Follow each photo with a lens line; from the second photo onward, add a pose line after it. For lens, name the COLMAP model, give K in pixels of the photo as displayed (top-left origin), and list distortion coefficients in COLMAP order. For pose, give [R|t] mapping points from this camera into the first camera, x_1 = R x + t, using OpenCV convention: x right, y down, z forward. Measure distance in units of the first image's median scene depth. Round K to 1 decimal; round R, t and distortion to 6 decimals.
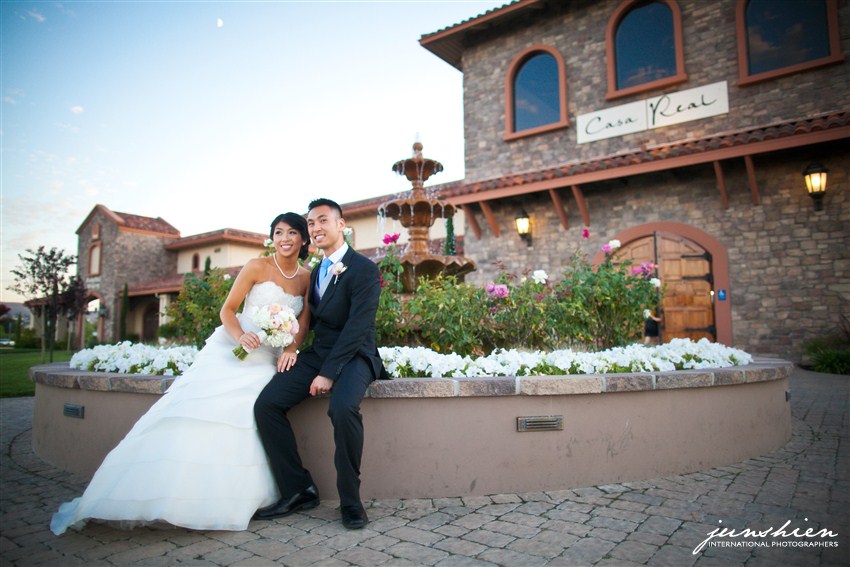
lens RADIAL K [[579.5, 0, 425.0], [0, 579.5, 283.5], [0, 0, 1]] dist [-0.055619, 0.051929]
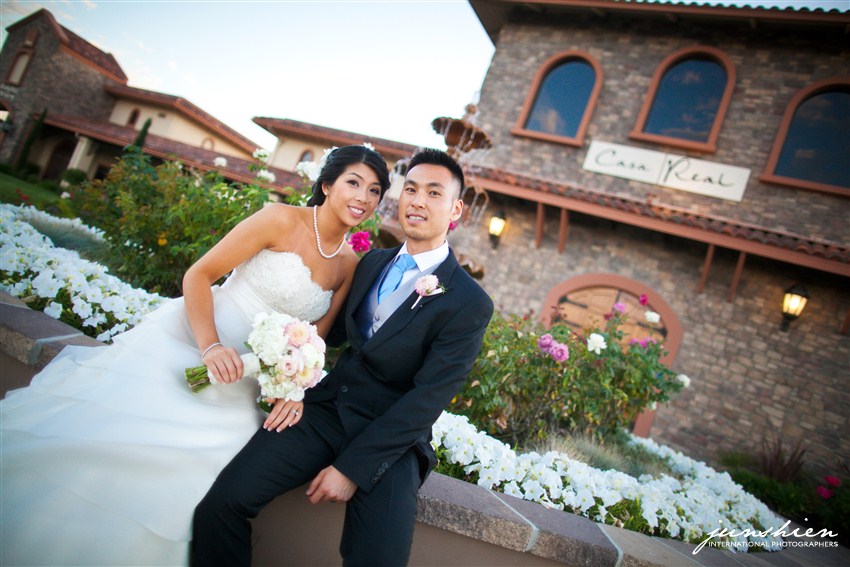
lens RADIAL K [[579.5, 0, 425.0], [0, 579.5, 283.5], [0, 0, 1]] dist [-0.055619, 0.051929]
pose [[0.918938, 0.365371, 0.148517, -0.047286], [-0.374720, 0.926285, 0.039771, -0.009576], [-0.123038, -0.092200, 0.988110, 0.091093]]
